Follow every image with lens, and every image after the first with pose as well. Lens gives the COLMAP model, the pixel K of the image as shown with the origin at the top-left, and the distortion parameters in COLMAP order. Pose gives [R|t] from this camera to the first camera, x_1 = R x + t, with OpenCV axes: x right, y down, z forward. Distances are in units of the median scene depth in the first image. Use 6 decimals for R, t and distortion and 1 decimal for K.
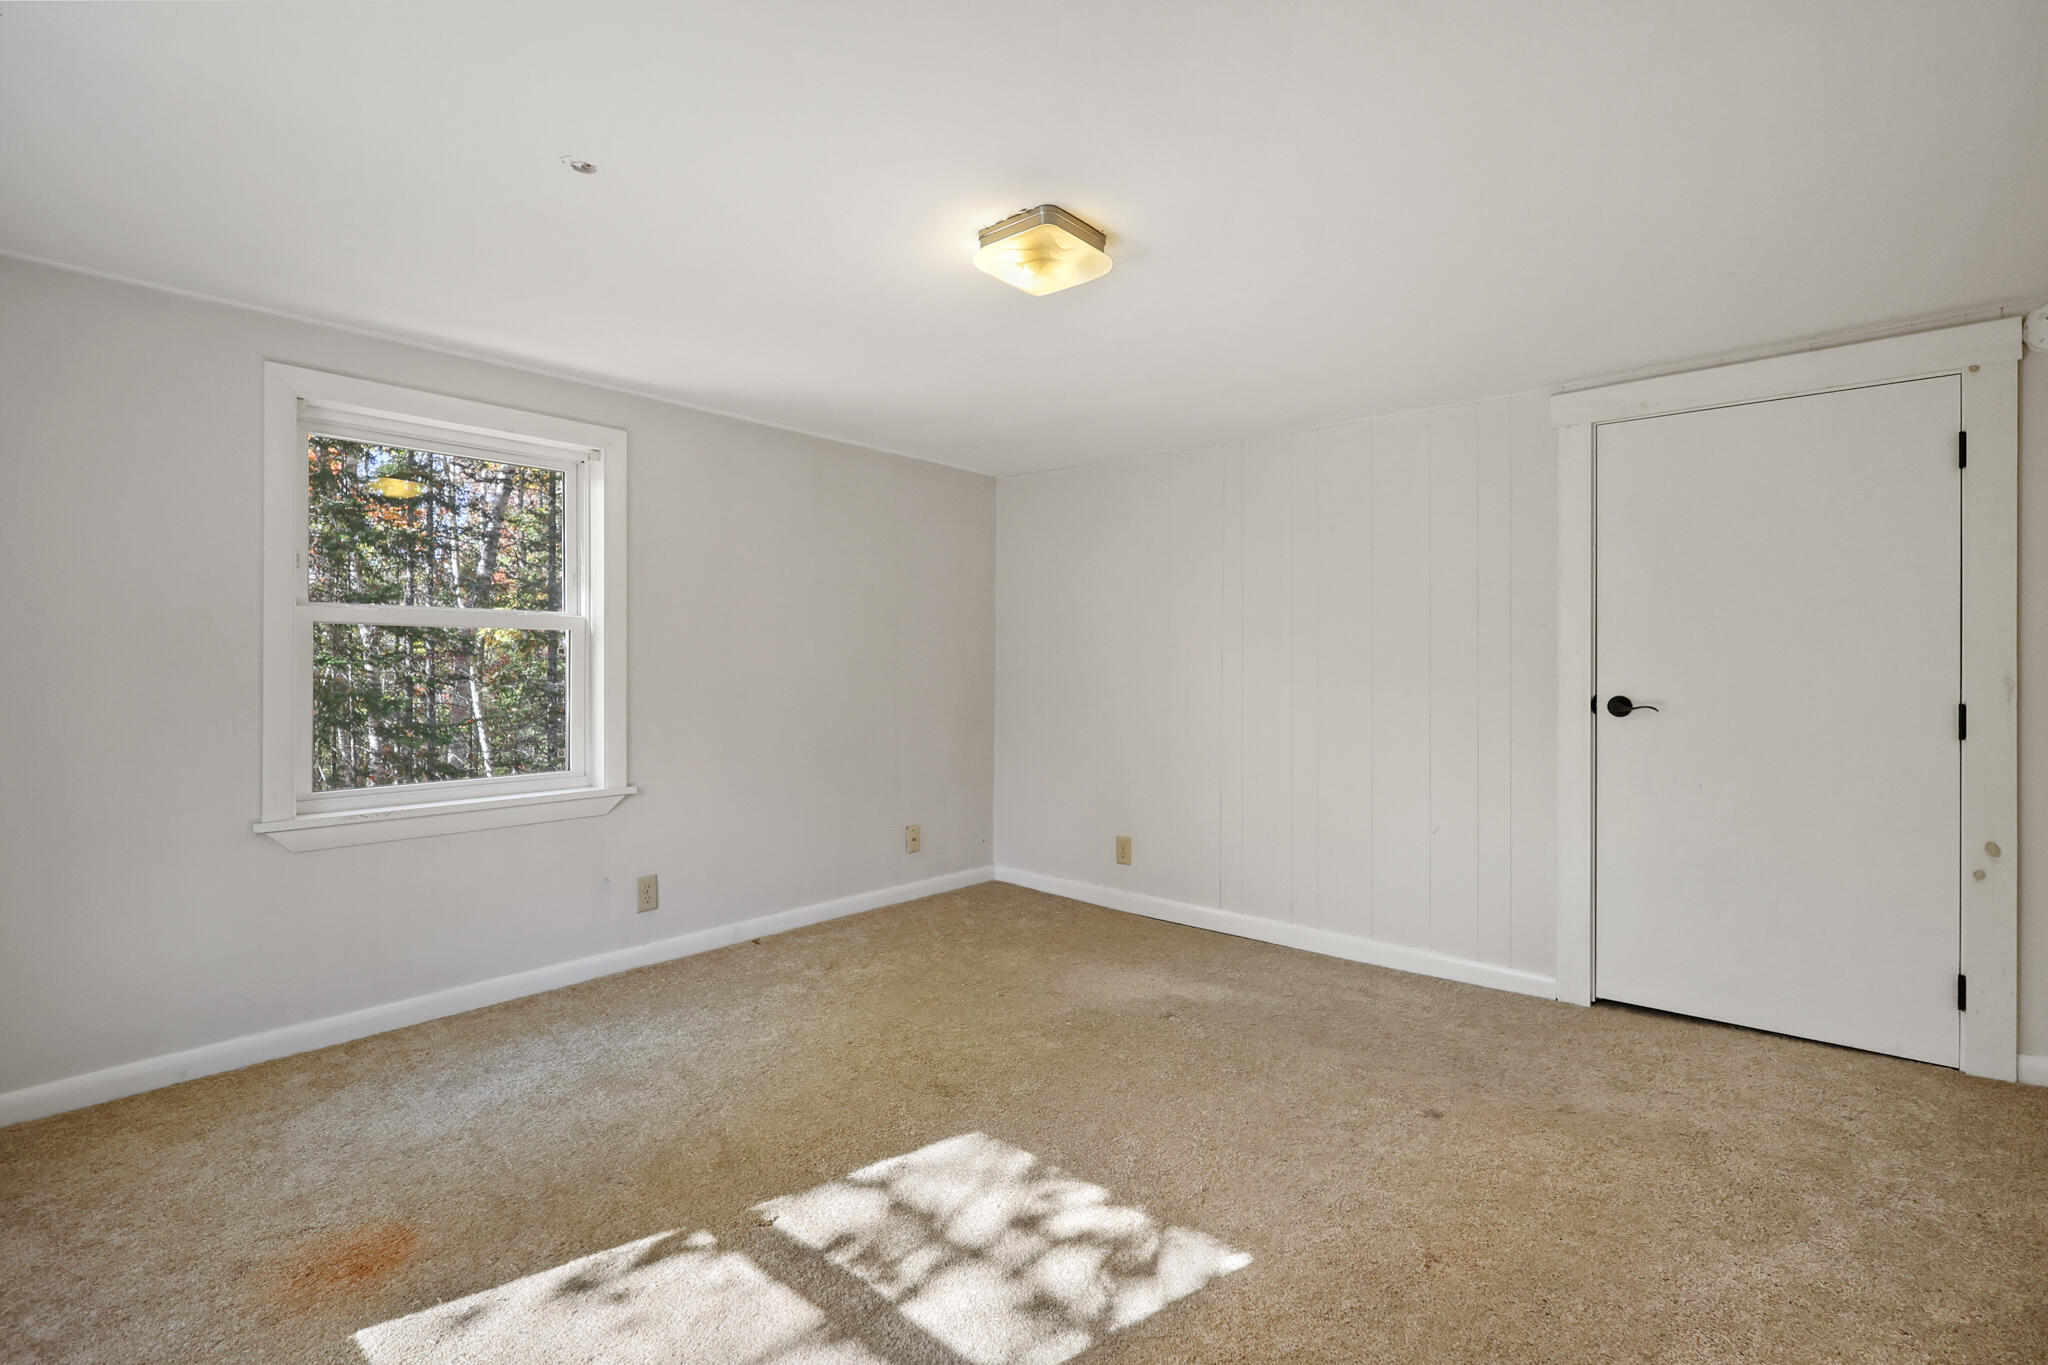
lens RADIAL K [[949.2, 0, 1024.0], [0, 949.2, 682.5], [0, 0, 1]] dist [-0.005286, 0.000049]
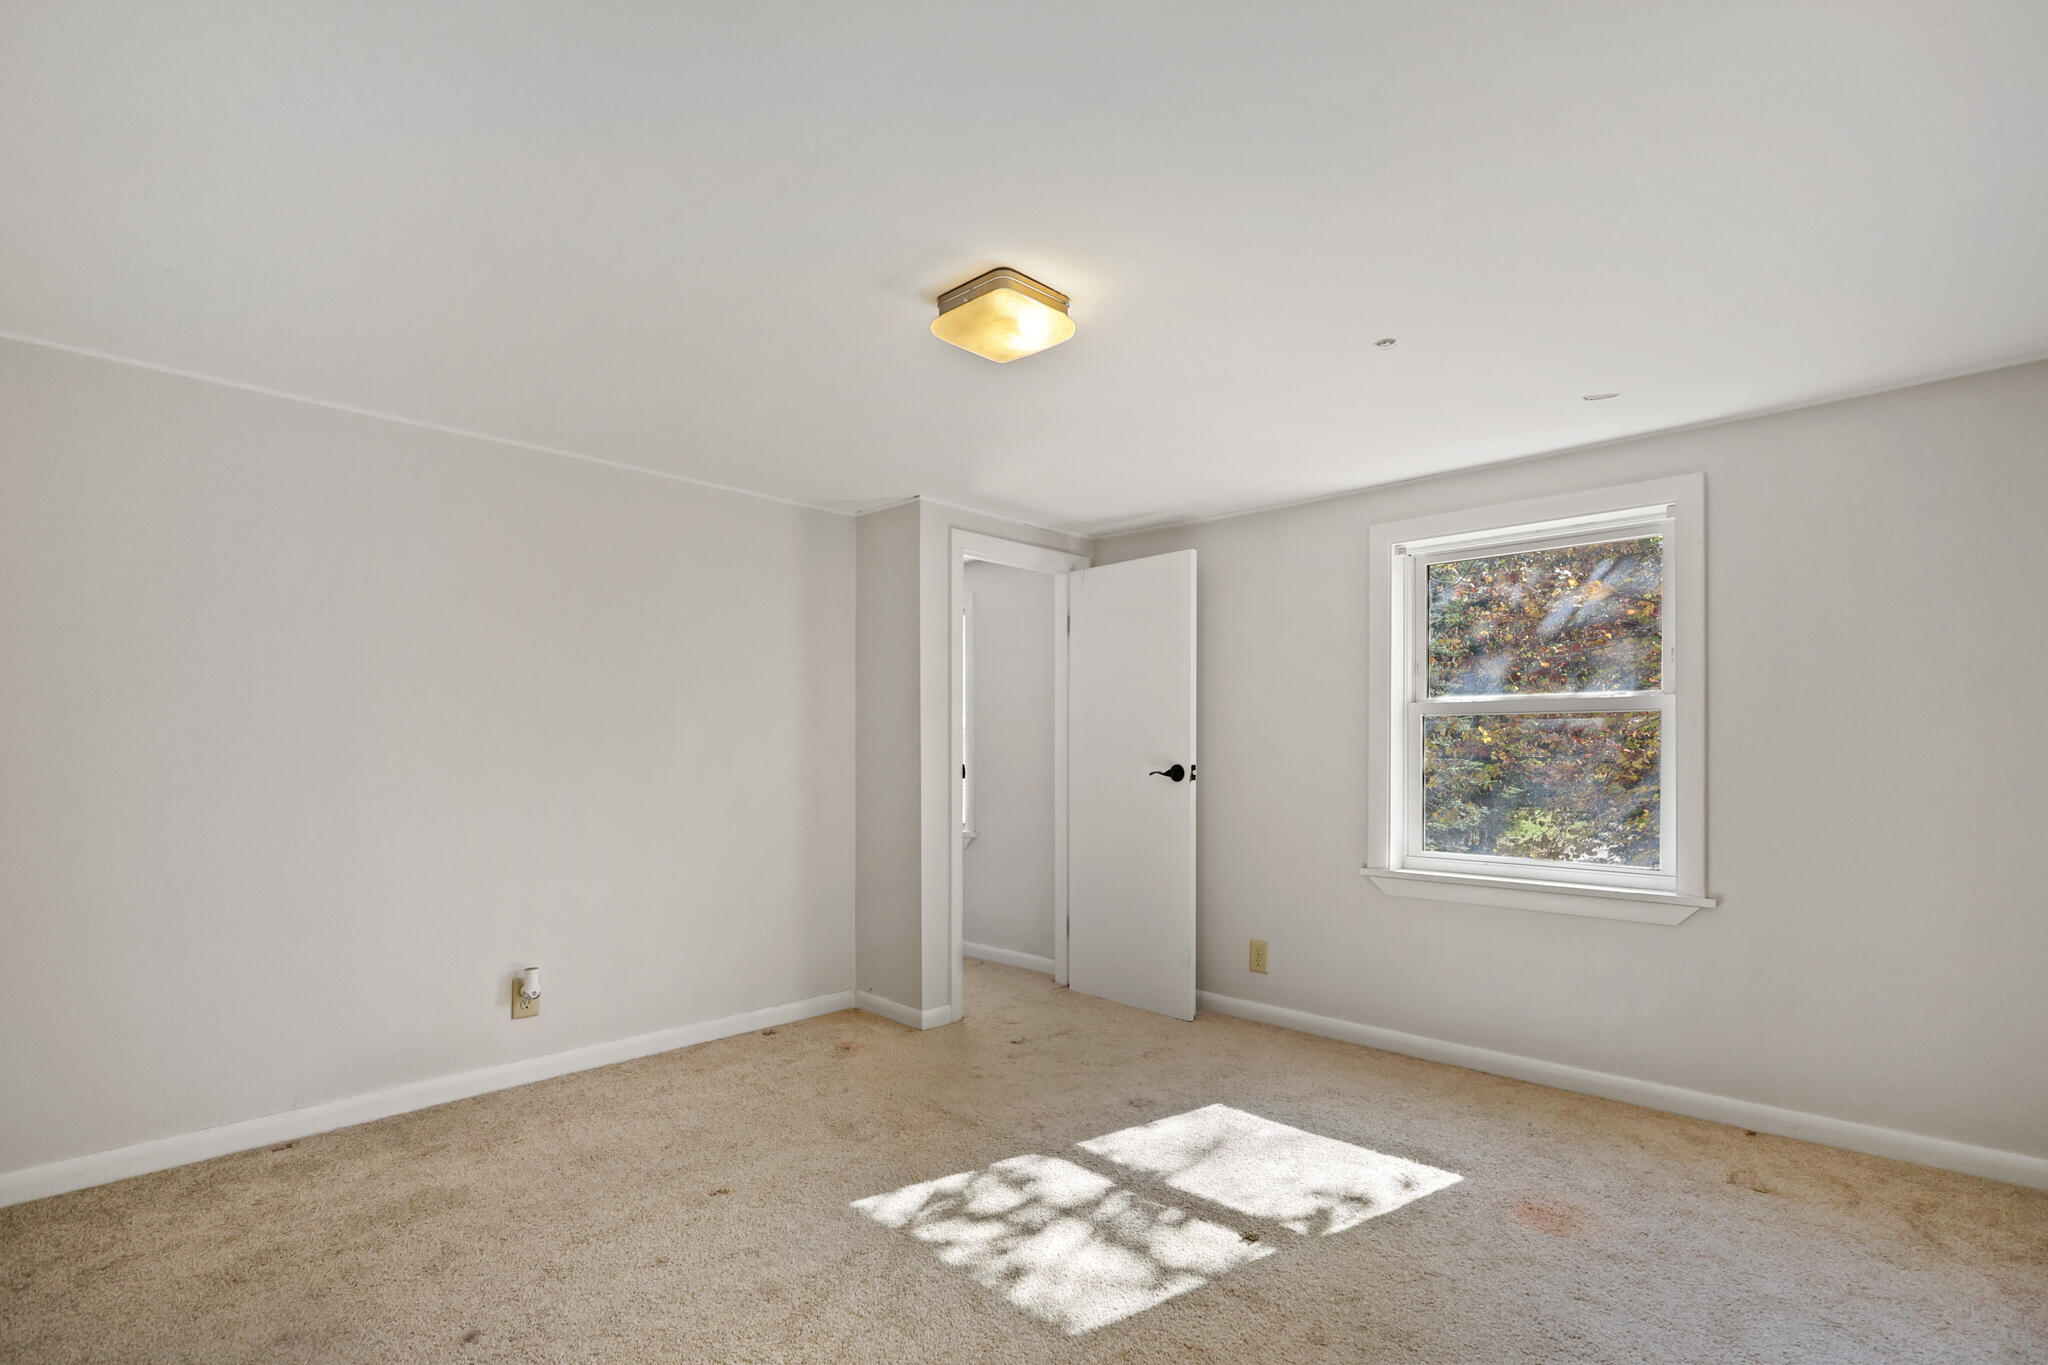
lens RADIAL K [[949.2, 0, 1024.0], [0, 949.2, 682.5], [0, 0, 1]] dist [-0.005286, 0.000049]
pose [[-0.998704, -0.011761, 0.049520, -0.048275], [-0.013743, 0.999110, -0.039882, -0.049880], [-0.049007, -0.040511, -0.997977, 2.287019]]
